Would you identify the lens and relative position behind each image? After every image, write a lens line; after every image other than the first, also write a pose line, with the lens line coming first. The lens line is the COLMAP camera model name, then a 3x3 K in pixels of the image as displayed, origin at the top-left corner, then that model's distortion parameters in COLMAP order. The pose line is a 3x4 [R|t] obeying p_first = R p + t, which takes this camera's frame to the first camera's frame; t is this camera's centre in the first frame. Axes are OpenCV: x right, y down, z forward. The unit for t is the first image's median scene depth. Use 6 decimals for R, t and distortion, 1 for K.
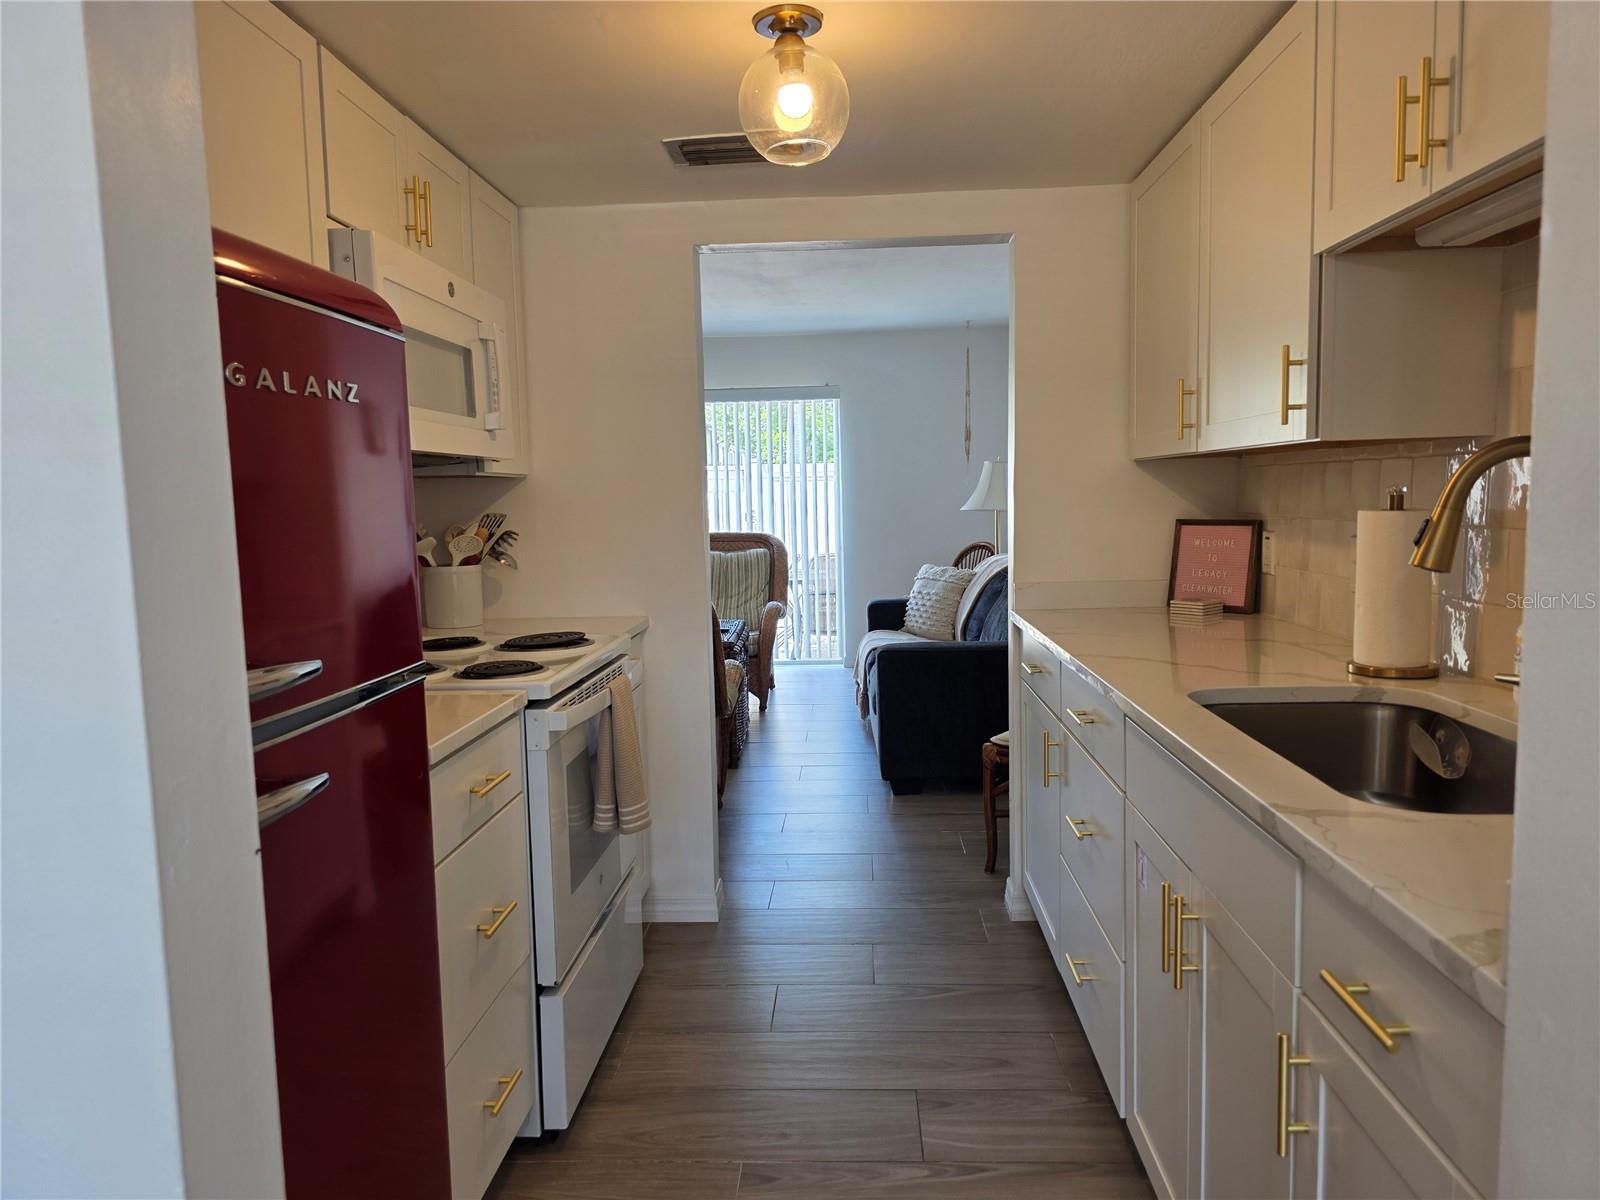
lens RADIAL K [[1077.9, 0, 814.0], [0, 1077.9, 599.5], [0, 0, 1]] dist [0.075511, -0.087605]
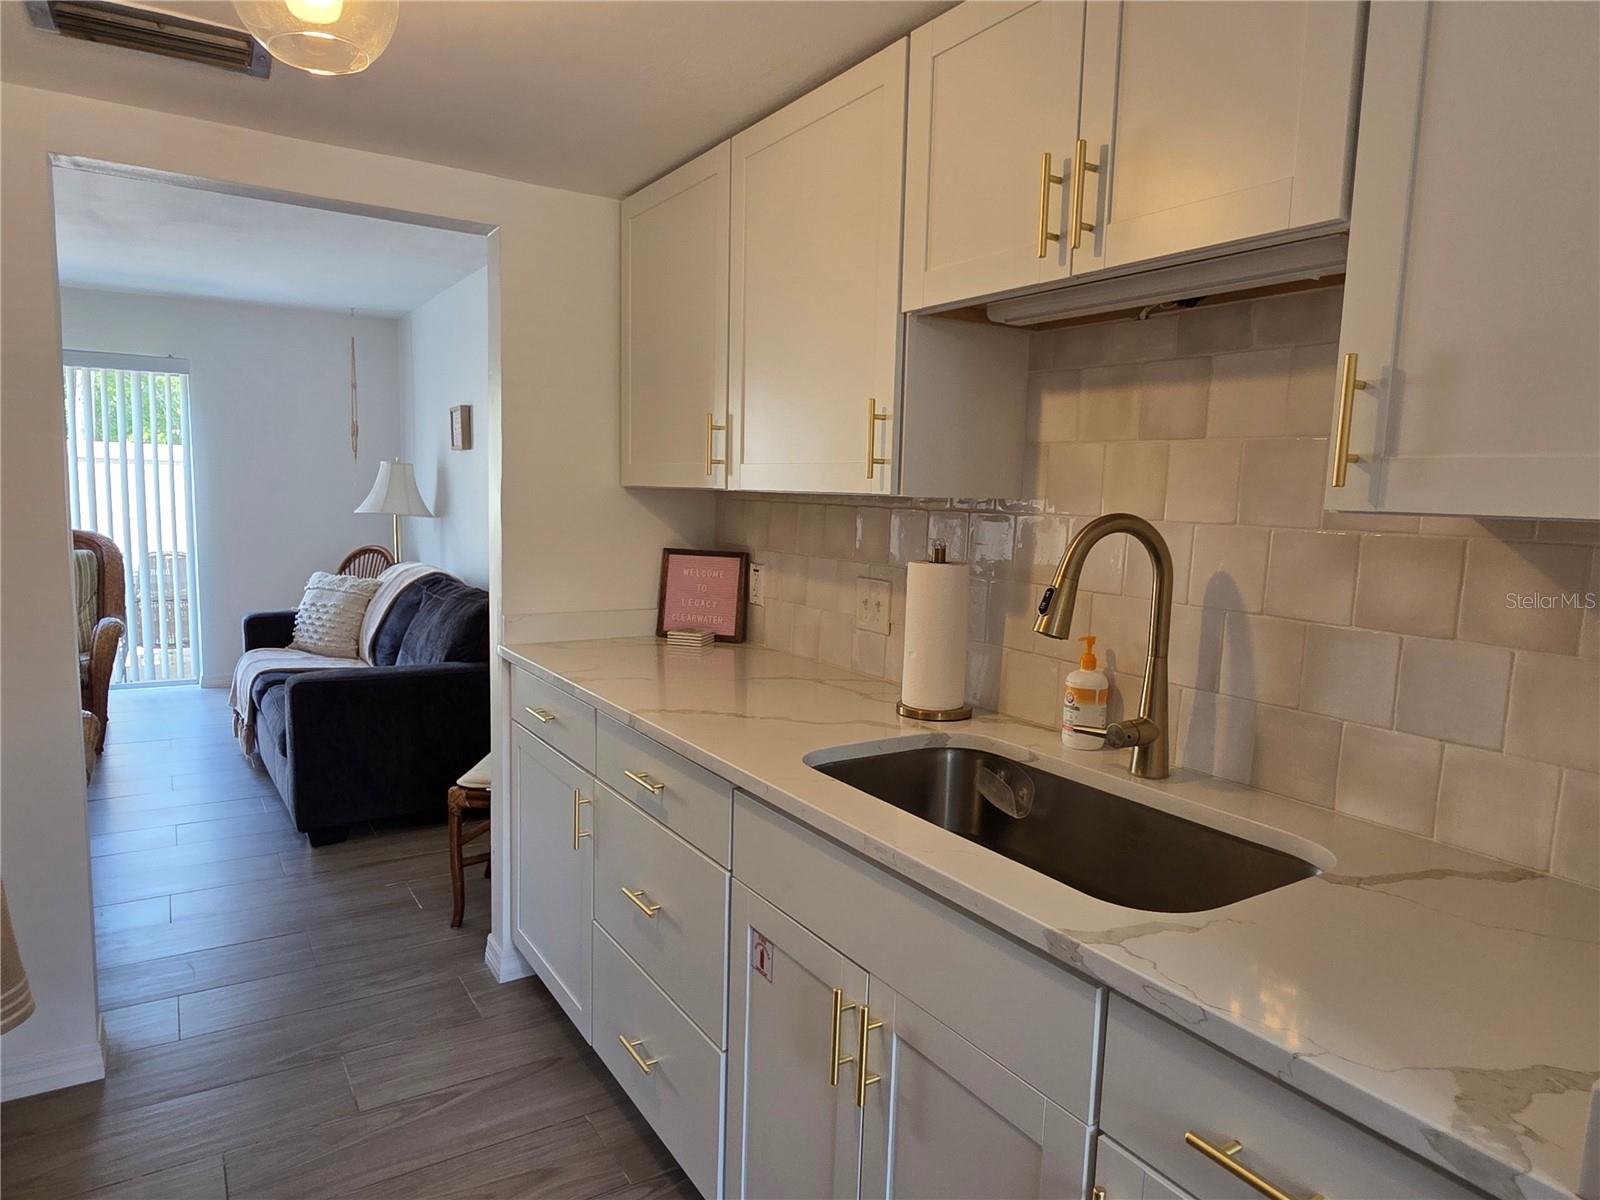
lens RADIAL K [[993.1, 0, 813.2], [0, 993.1, 608.7], [0, 0, 1]] dist [0.002457, -0.001768]
pose [[0.814694, -0.020579, 0.579525, -0.091017], [0.008471, 0.999686, 0.023592, -0.041338], [-0.579829, -0.014311, 0.814613, 0.190154]]
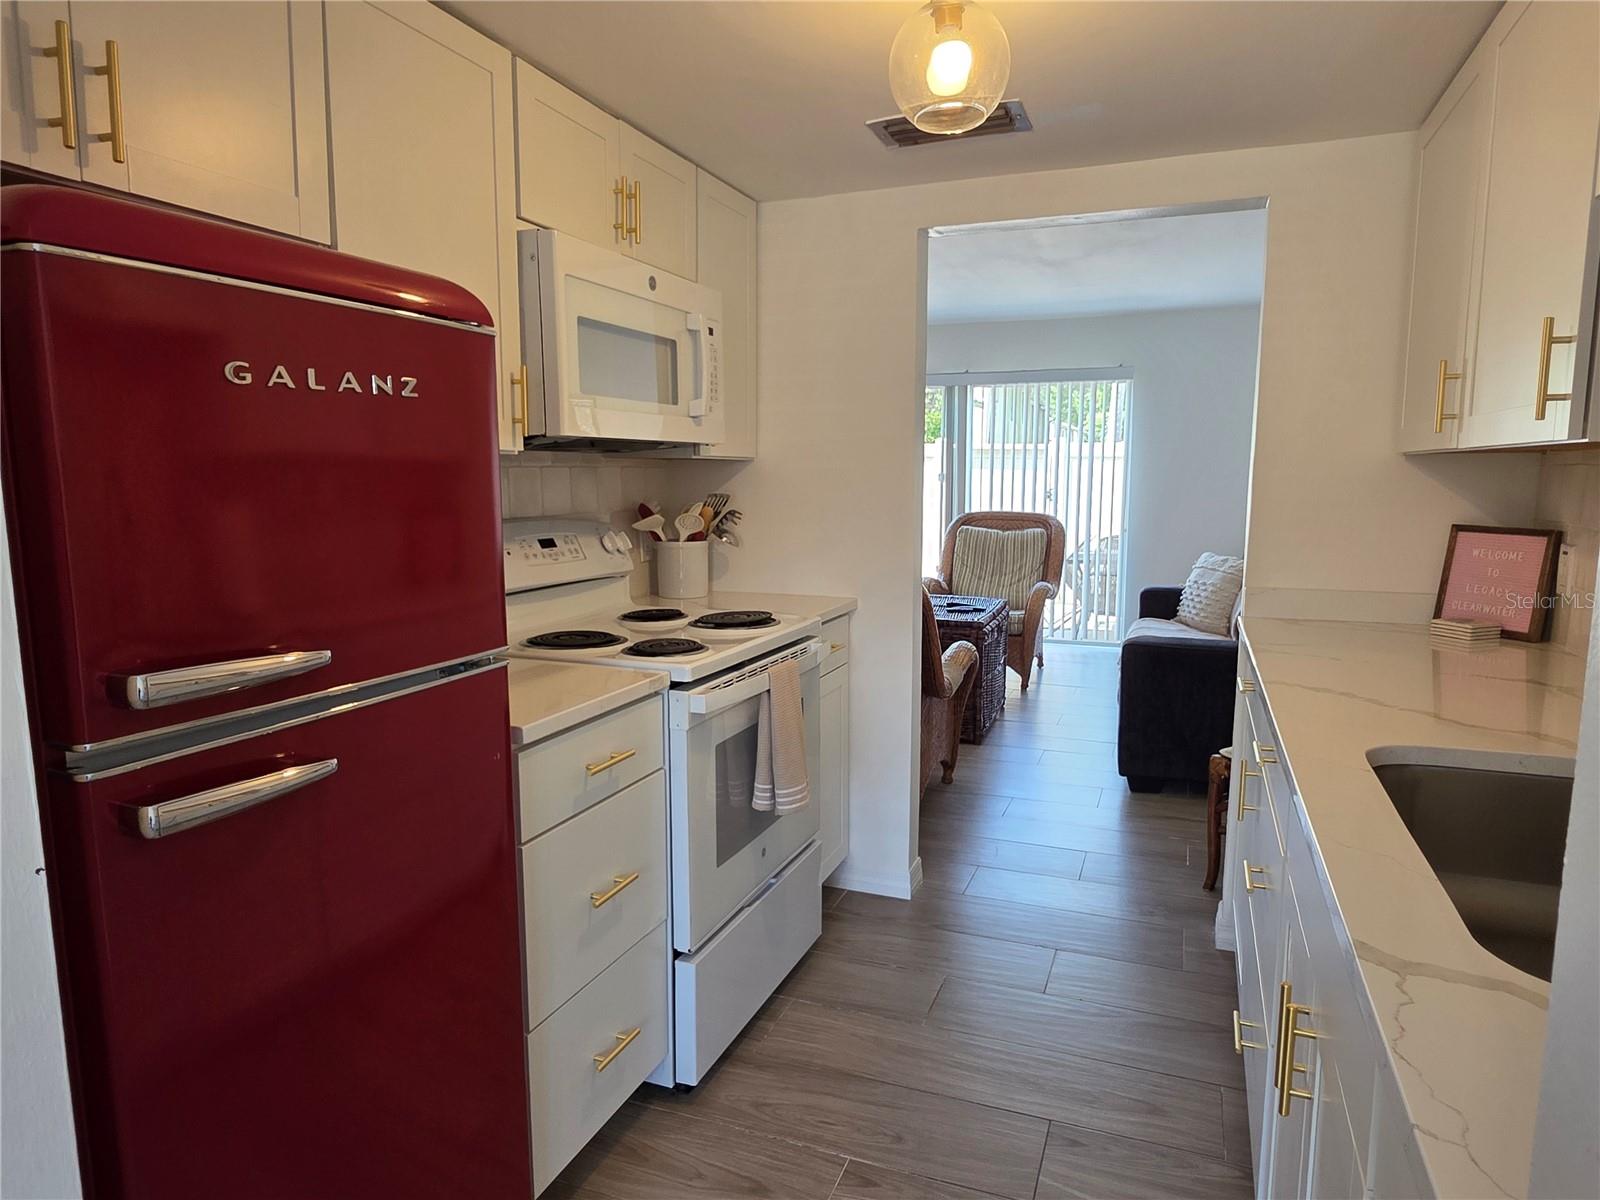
lens RADIAL K [[993.1, 0, 813.2], [0, 993.1, 608.7], [0, 0, 1]] dist [0.002457, -0.001768]
pose [[0.948486, 0.065797, -0.309912, 0.110160], [-0.052377, 0.997302, 0.051435, -0.022940], [0.312460, -0.032553, 0.949373, 0.103509]]
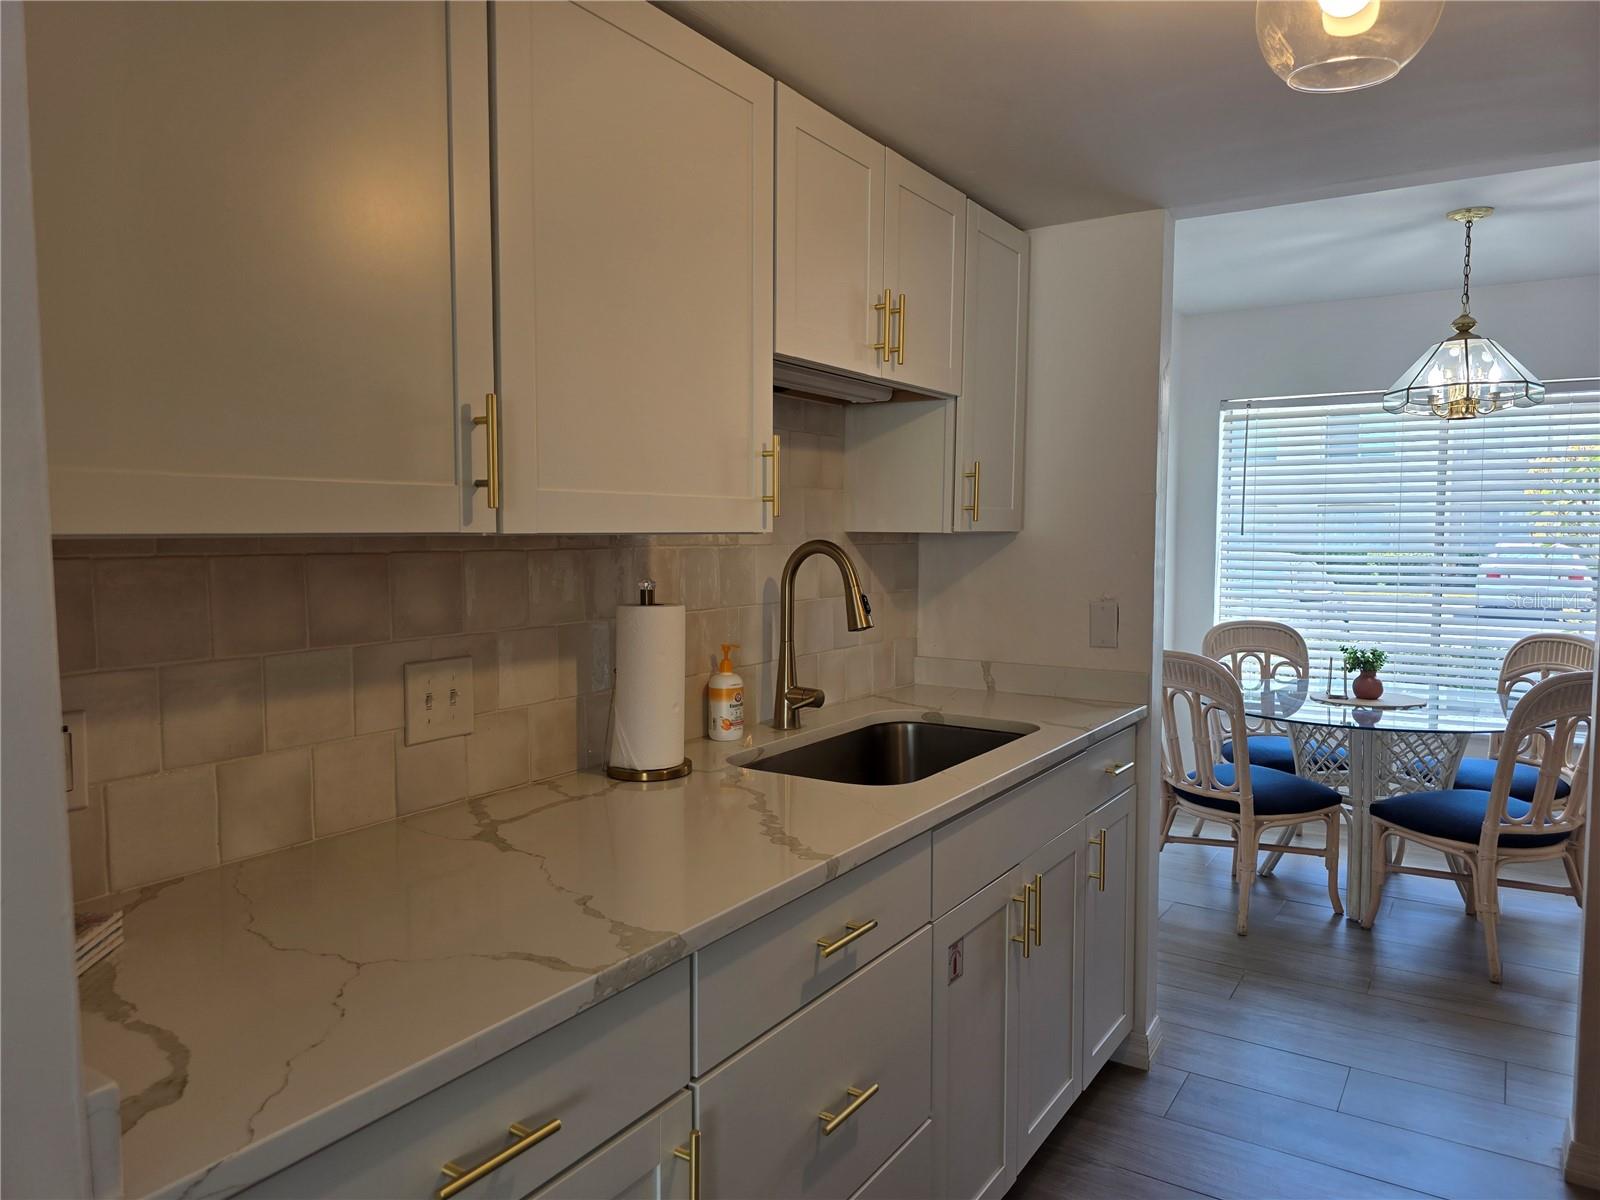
lens RADIAL K [[1077.9, 0, 814.0], [0, 1077.9, 599.5], [0, 0, 1]] dist [0.075511, -0.087605]
pose [[-0.867357, -0.011216, 0.497560, -0.048472], [0.067376, 0.987896, 0.139719, -0.143896], [-0.493104, 0.154710, -0.856103, 1.193880]]
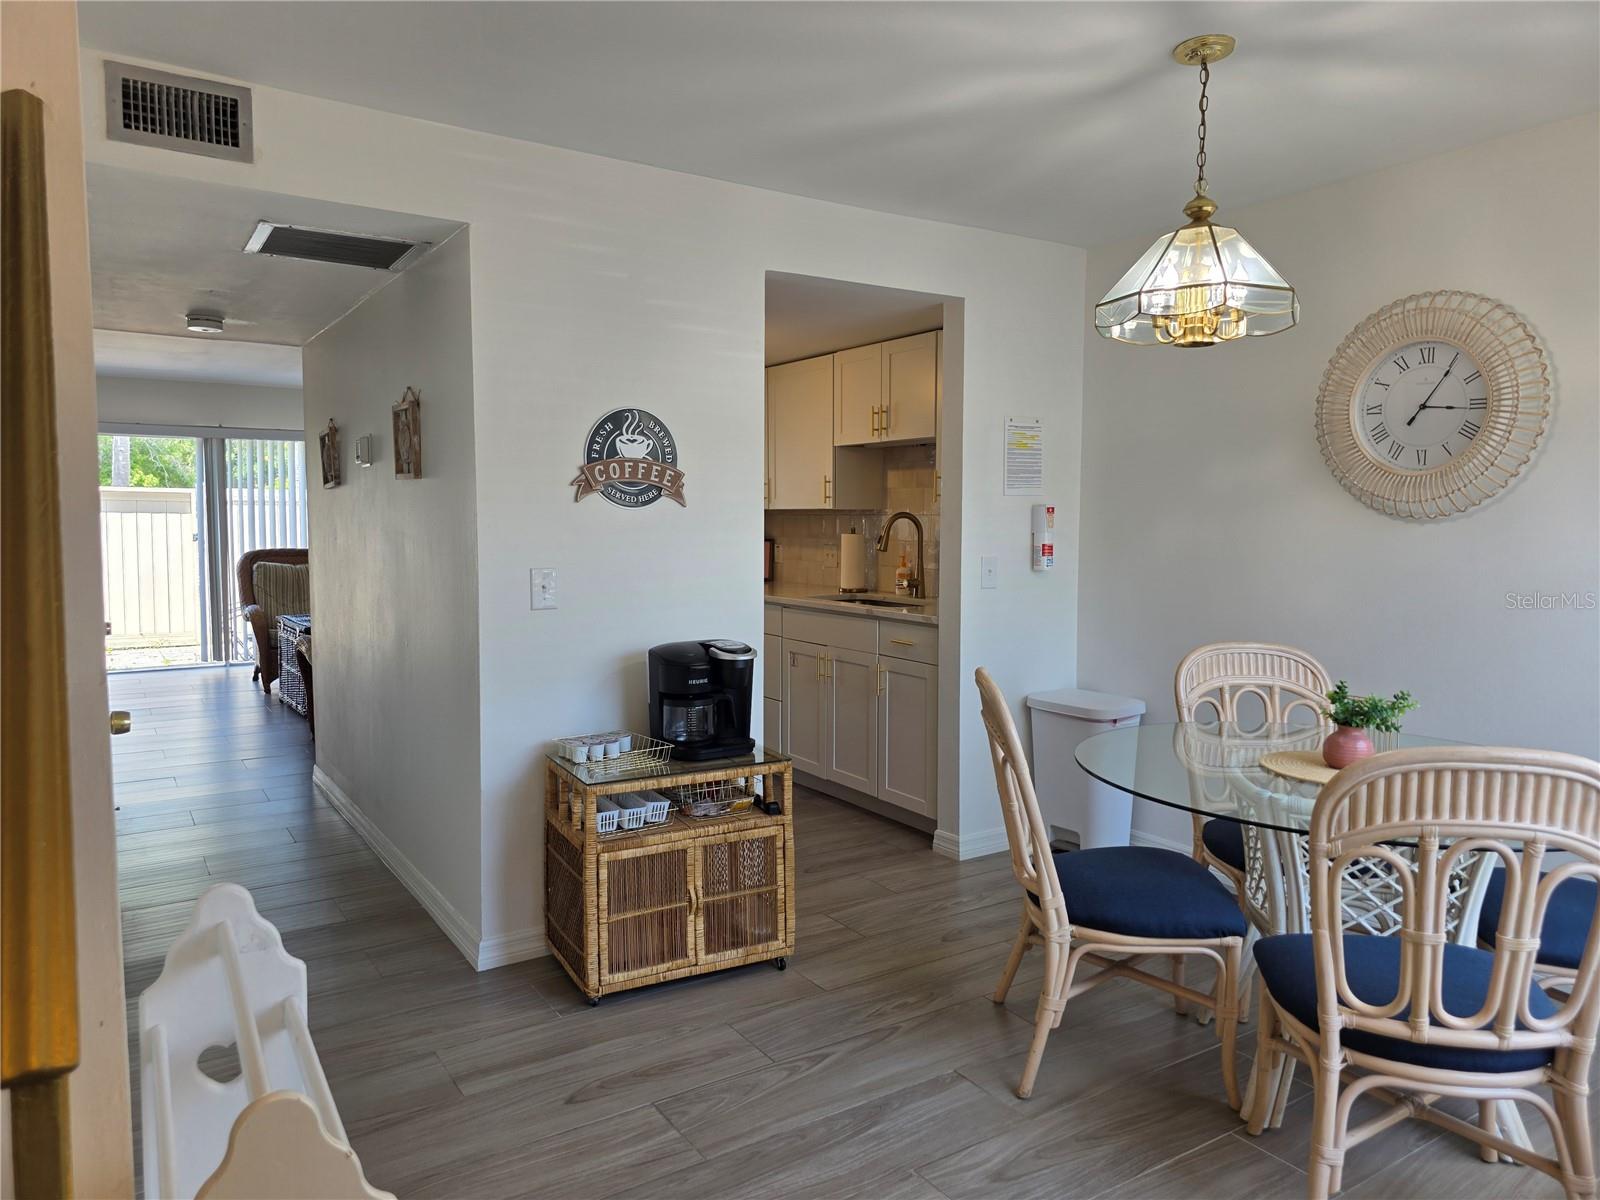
lens RADIAL K [[1066.1, 0, 788.8], [0, 1066.1, 584.7], [0, 0, 1]] dist [0.071997, -0.092325]
pose [[0.818025, -0.009980, 0.575097, -0.819259], [0.033685, 0.998965, -0.030578, 0.088536], [-0.574196, 0.044385, 0.817514, -0.794997]]
